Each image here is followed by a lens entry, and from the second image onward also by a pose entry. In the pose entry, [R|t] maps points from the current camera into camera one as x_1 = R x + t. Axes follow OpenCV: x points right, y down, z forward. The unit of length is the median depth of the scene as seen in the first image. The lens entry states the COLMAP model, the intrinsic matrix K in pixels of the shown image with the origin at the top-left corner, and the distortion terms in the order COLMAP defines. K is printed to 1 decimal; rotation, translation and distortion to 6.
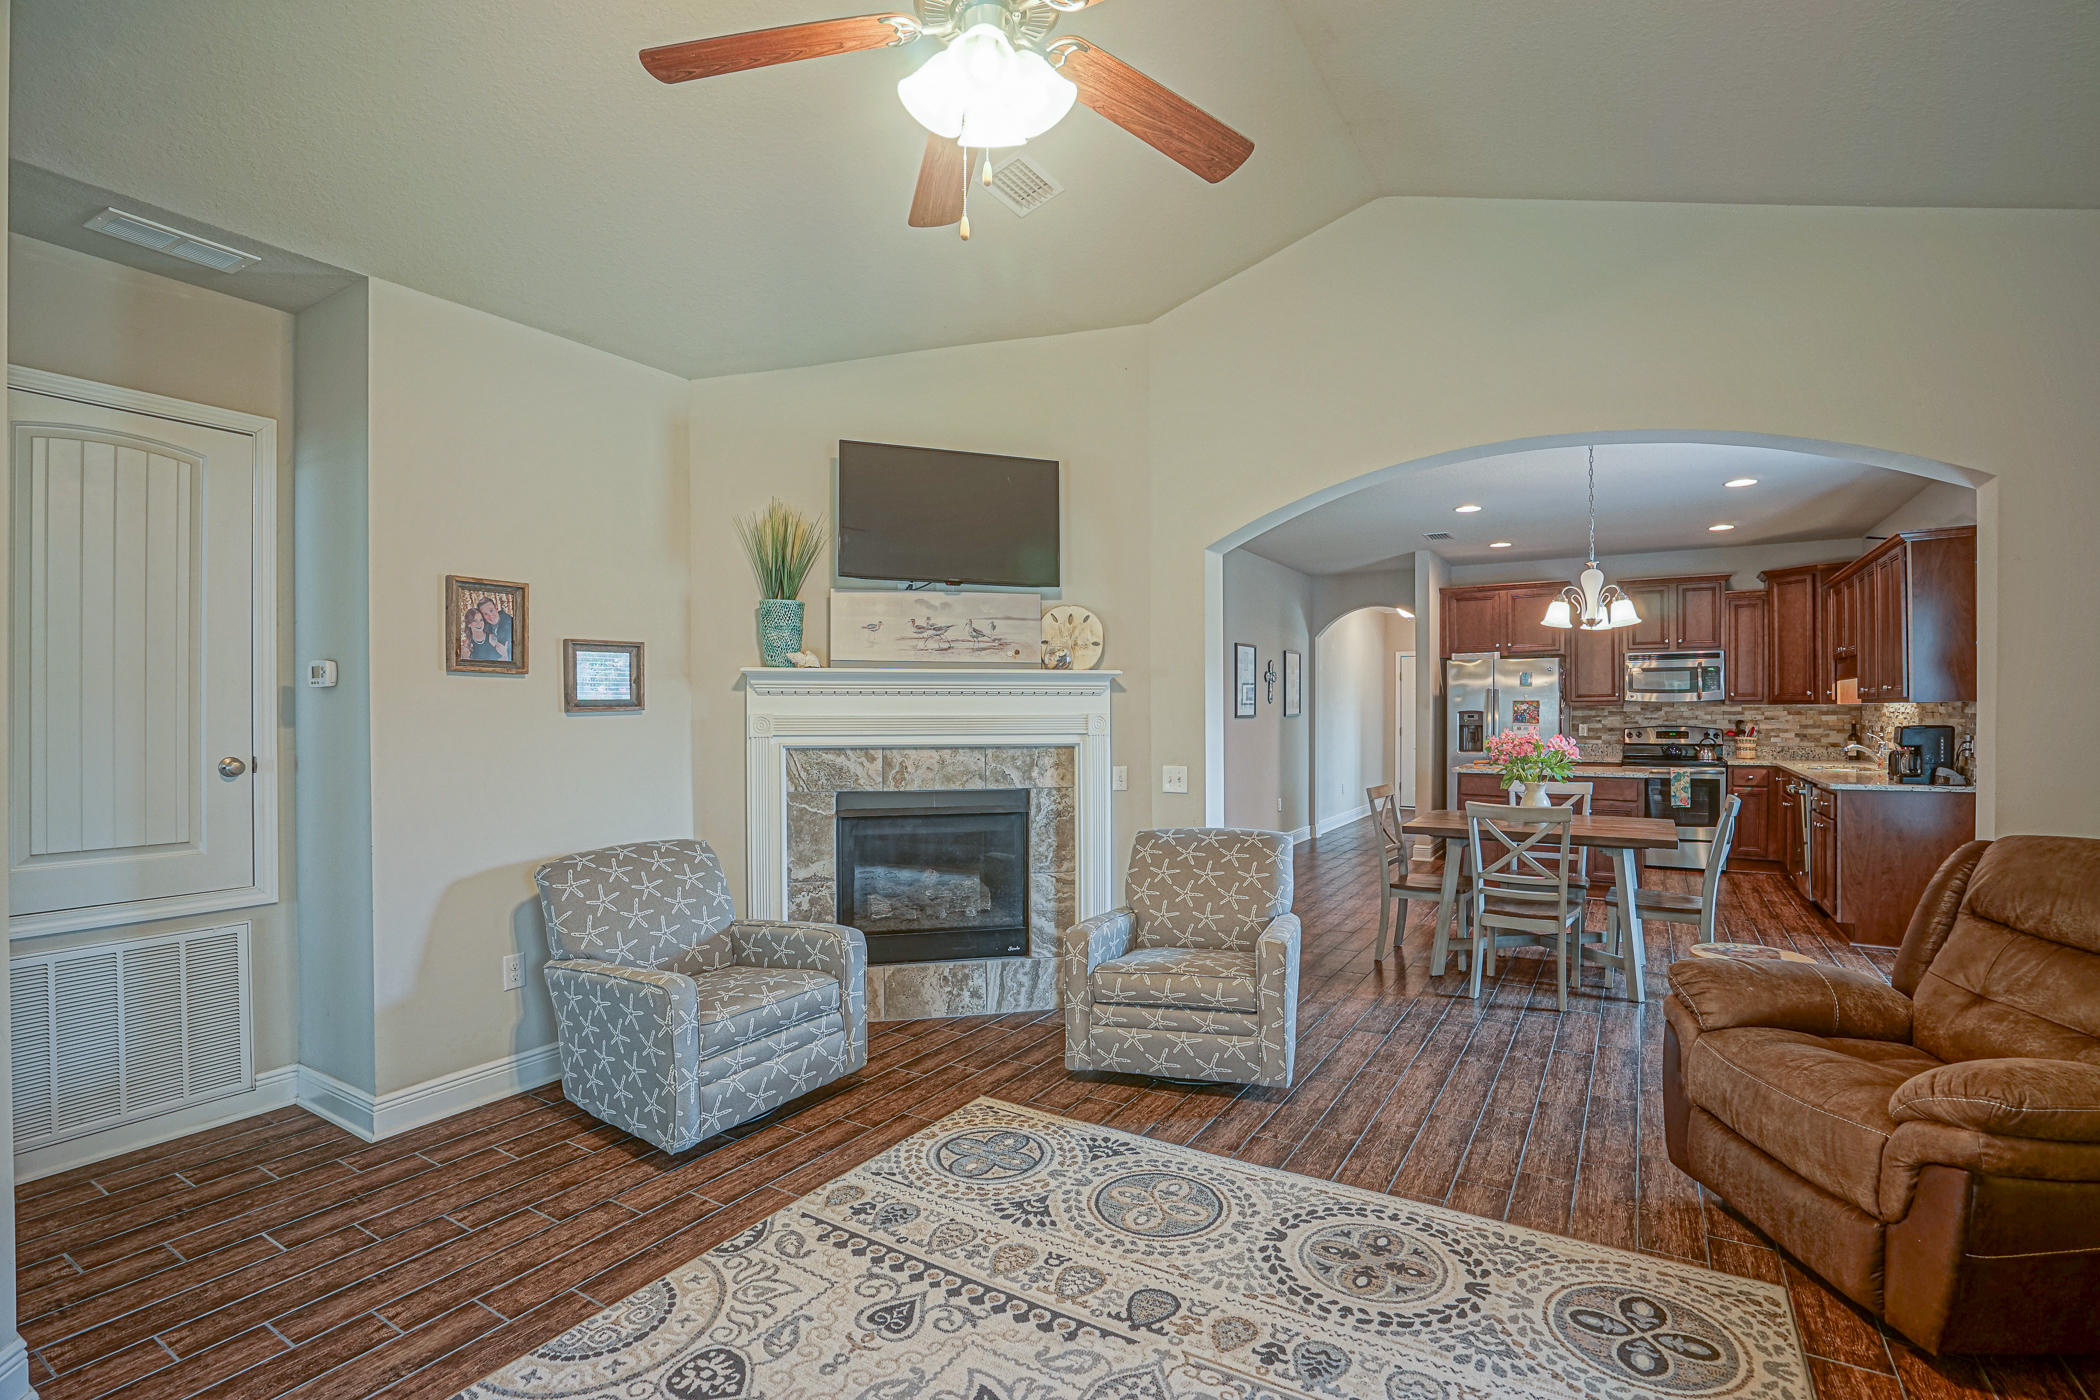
lens RADIAL K [[974.1, 0, 1053.0], [0, 974.1, 716.6], [0, 0, 1]] dist [-0.058513, 0.020194]
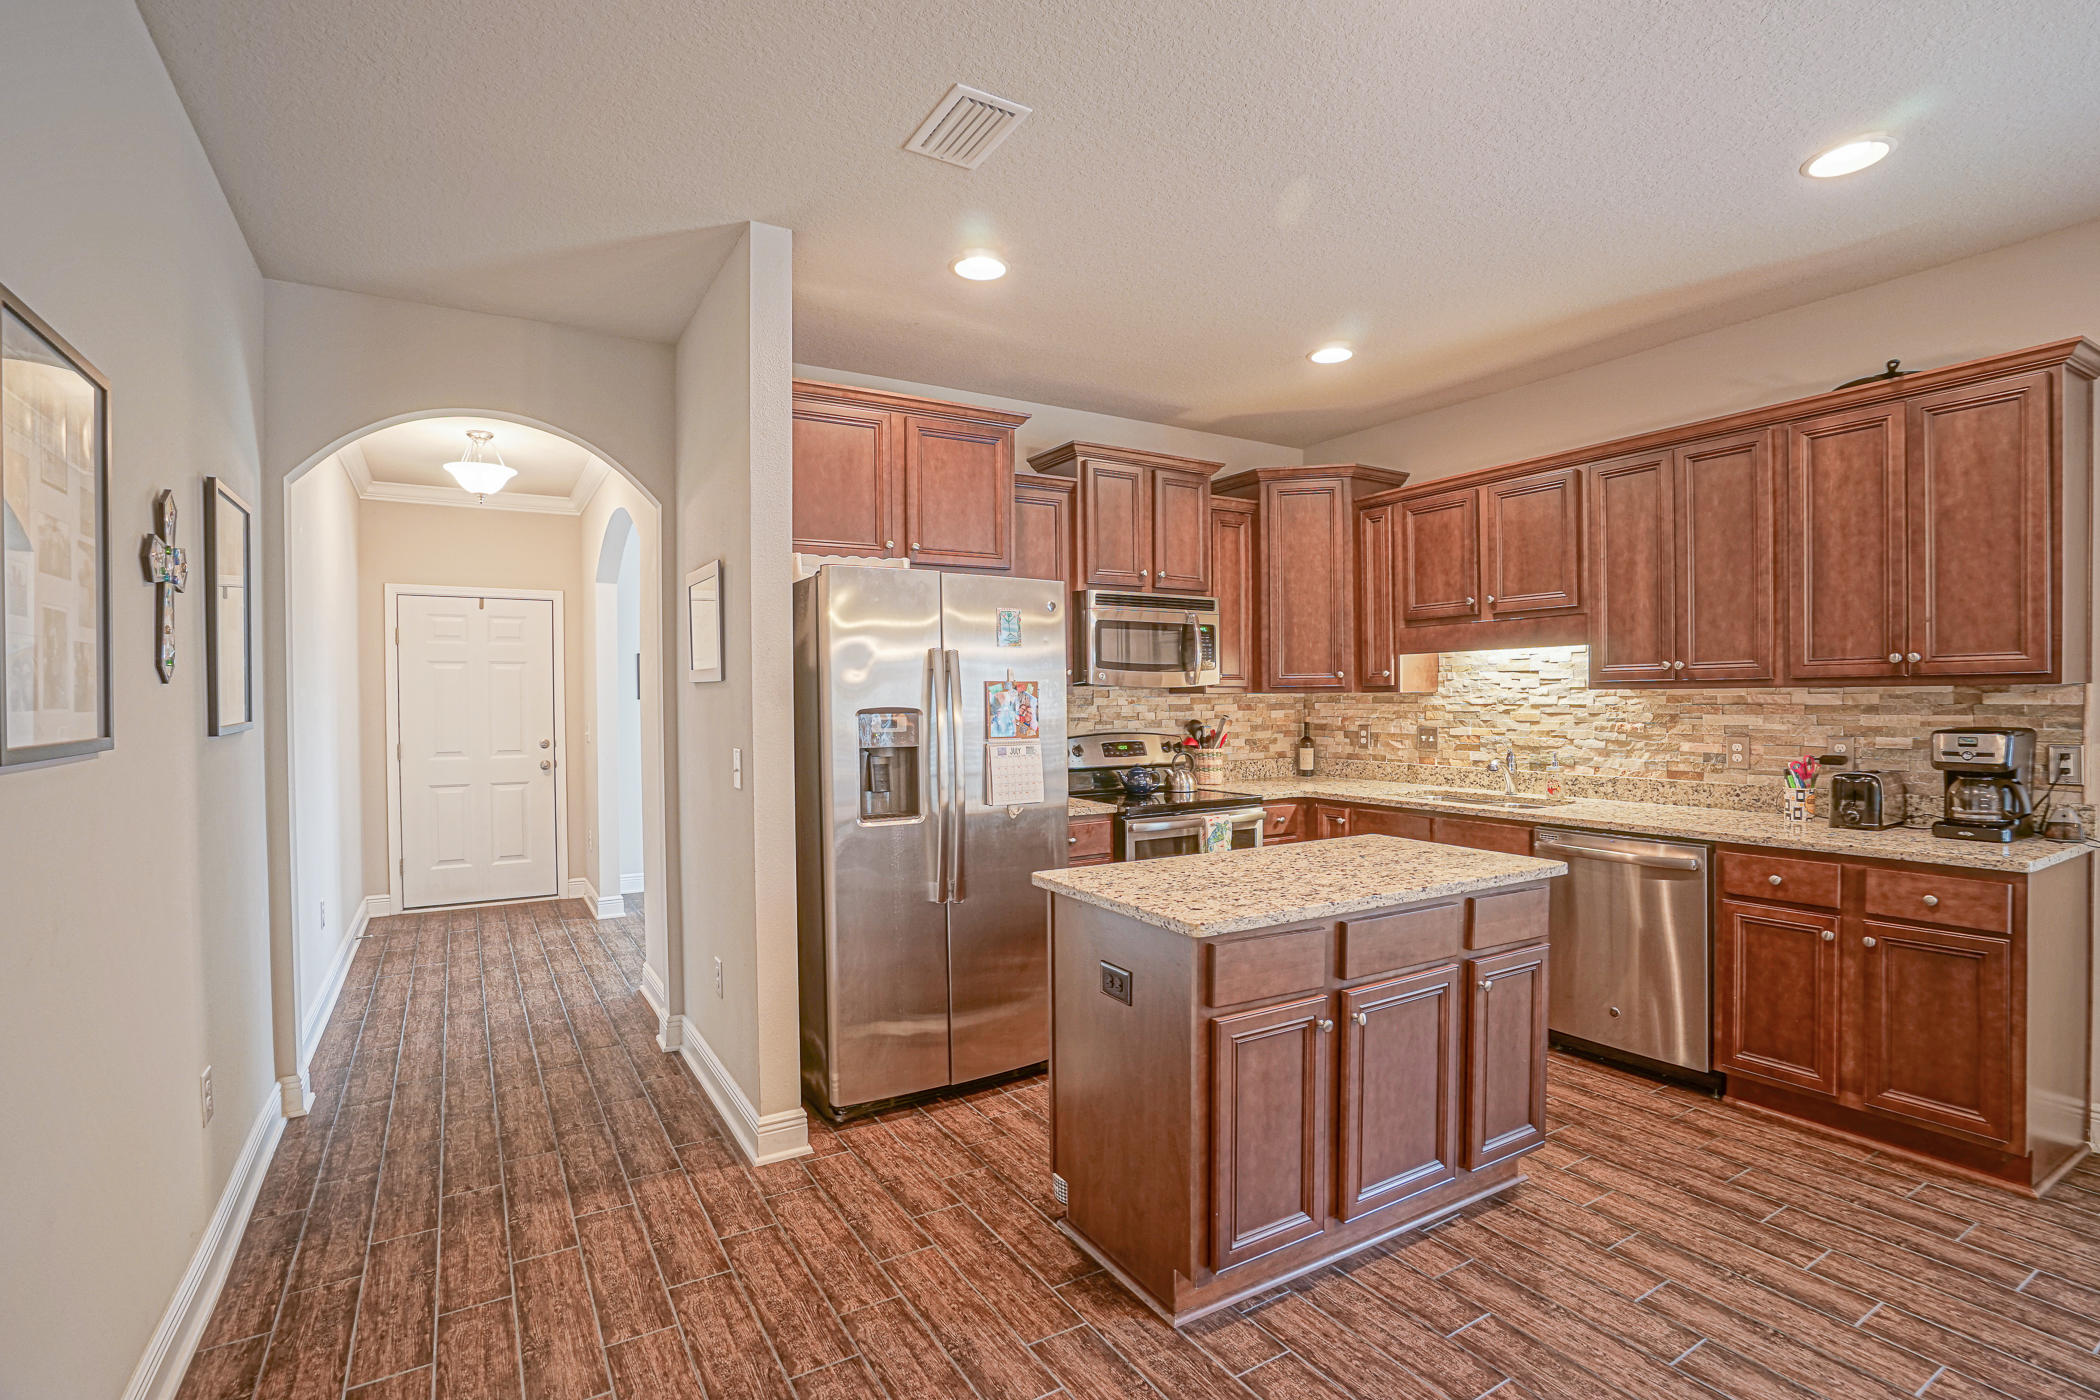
lens RADIAL K [[974.1, 0, 1036.6], [0, 974.1, 683.2], [0, 0, 1]] dist [-0.058513, 0.020194]
pose [[0.458698, 0.016354, 0.888442, 0.376000], [0.009801, 0.999677, -0.023461, -0.015412], [-0.888538, 0.019469, 0.458389, 2.210844]]
